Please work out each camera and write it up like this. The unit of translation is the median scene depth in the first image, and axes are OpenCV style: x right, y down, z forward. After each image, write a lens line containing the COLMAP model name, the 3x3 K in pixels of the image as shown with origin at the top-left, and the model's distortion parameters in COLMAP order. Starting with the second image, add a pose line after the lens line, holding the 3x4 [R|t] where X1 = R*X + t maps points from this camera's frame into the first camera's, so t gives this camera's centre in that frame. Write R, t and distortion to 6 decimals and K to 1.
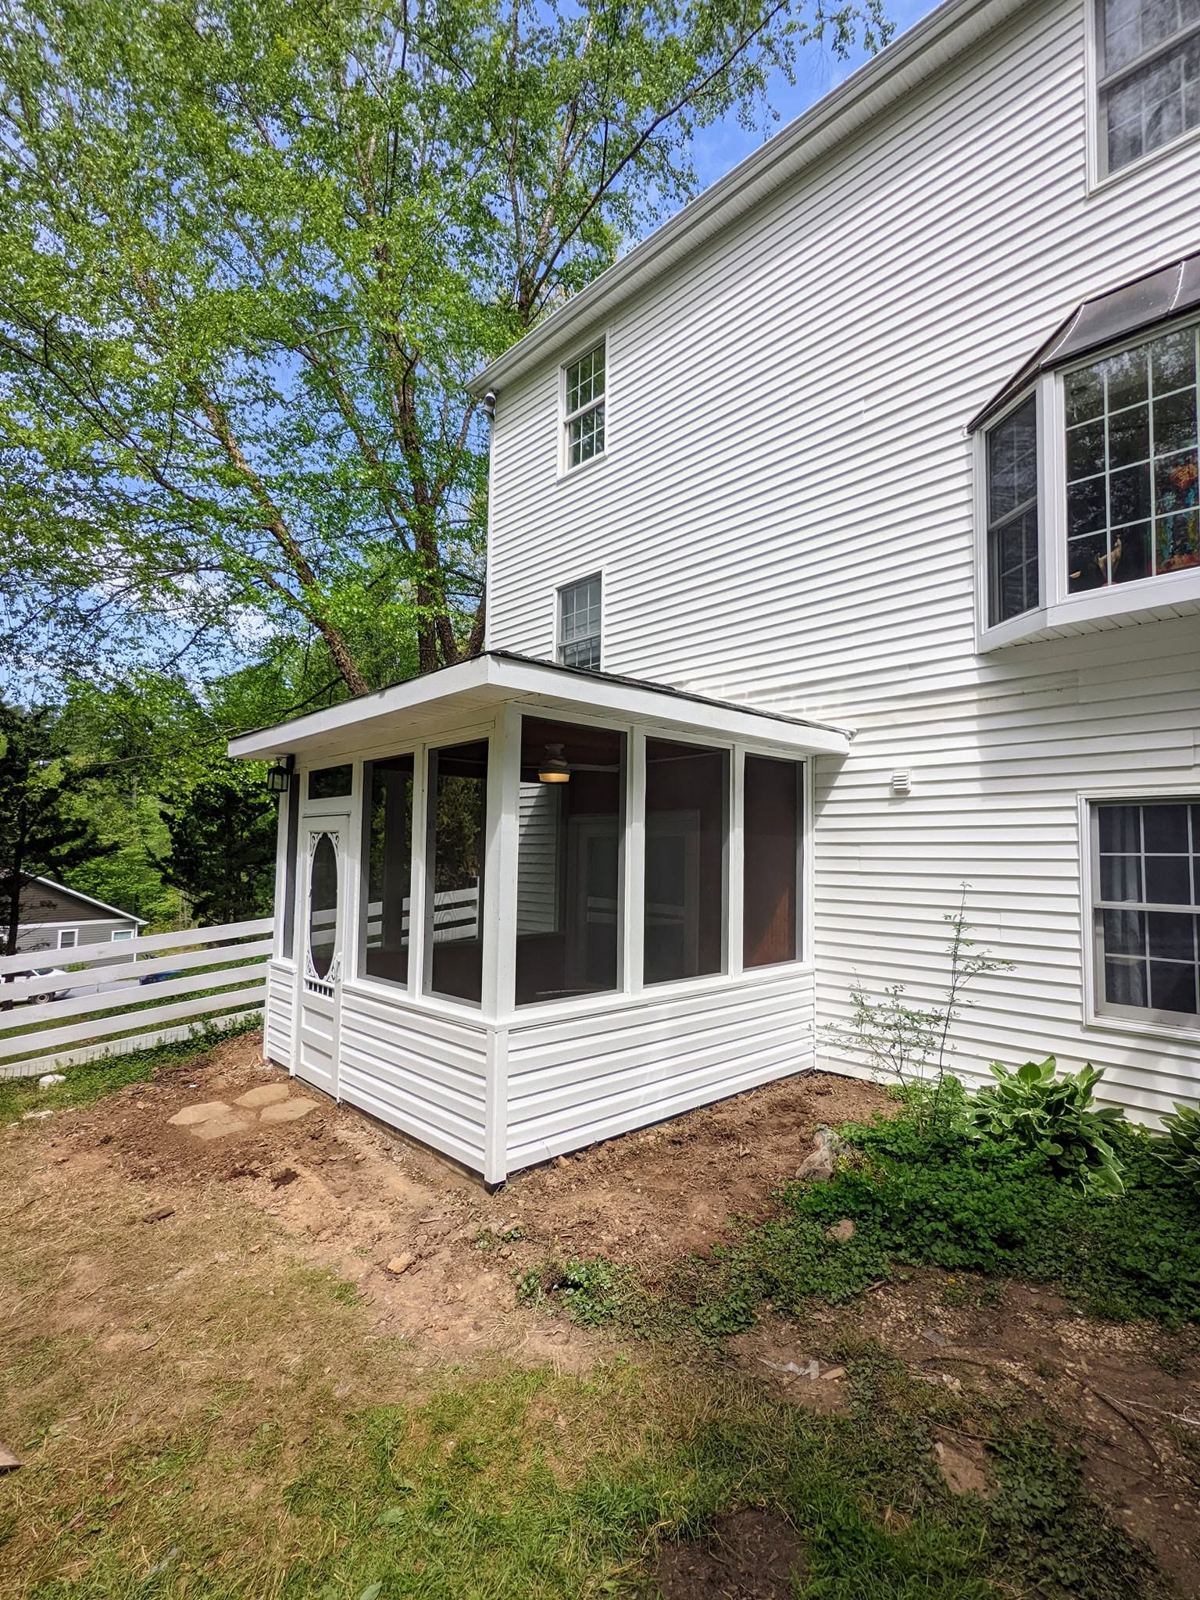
lens RADIAL K [[758.4, 0, 607.8], [0, 758.4, 799.7], [0, 0, 1]] dist [0.004666, 0.000551]
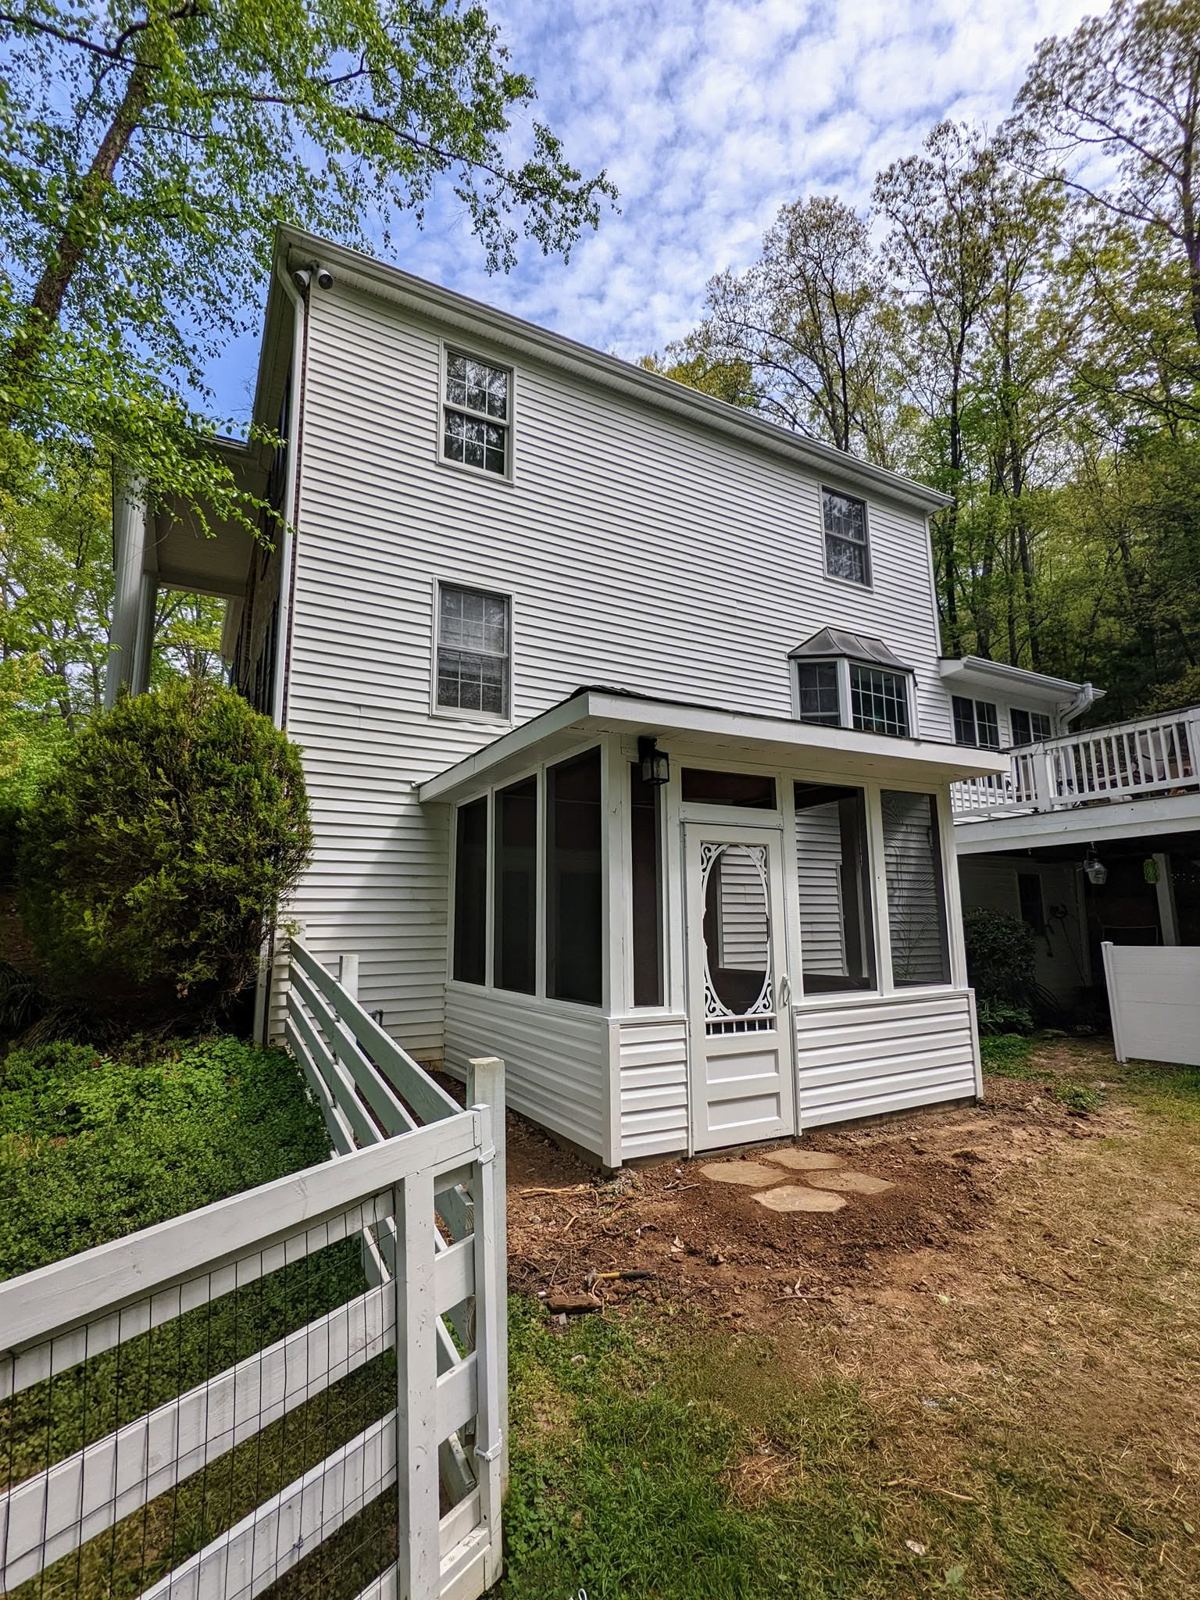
lens RADIAL K [[758.4, 0, 610.2], [0, 758.4, 806.4], [0, 0, 1]] dist [0.004666, 0.000551]
pose [[0.240449, 0.140912, 0.960379, -1.292830], [-0.054414, 0.989808, -0.131606, 0.124434], [-0.969135, -0.020614, 0.245666, 0.948922]]
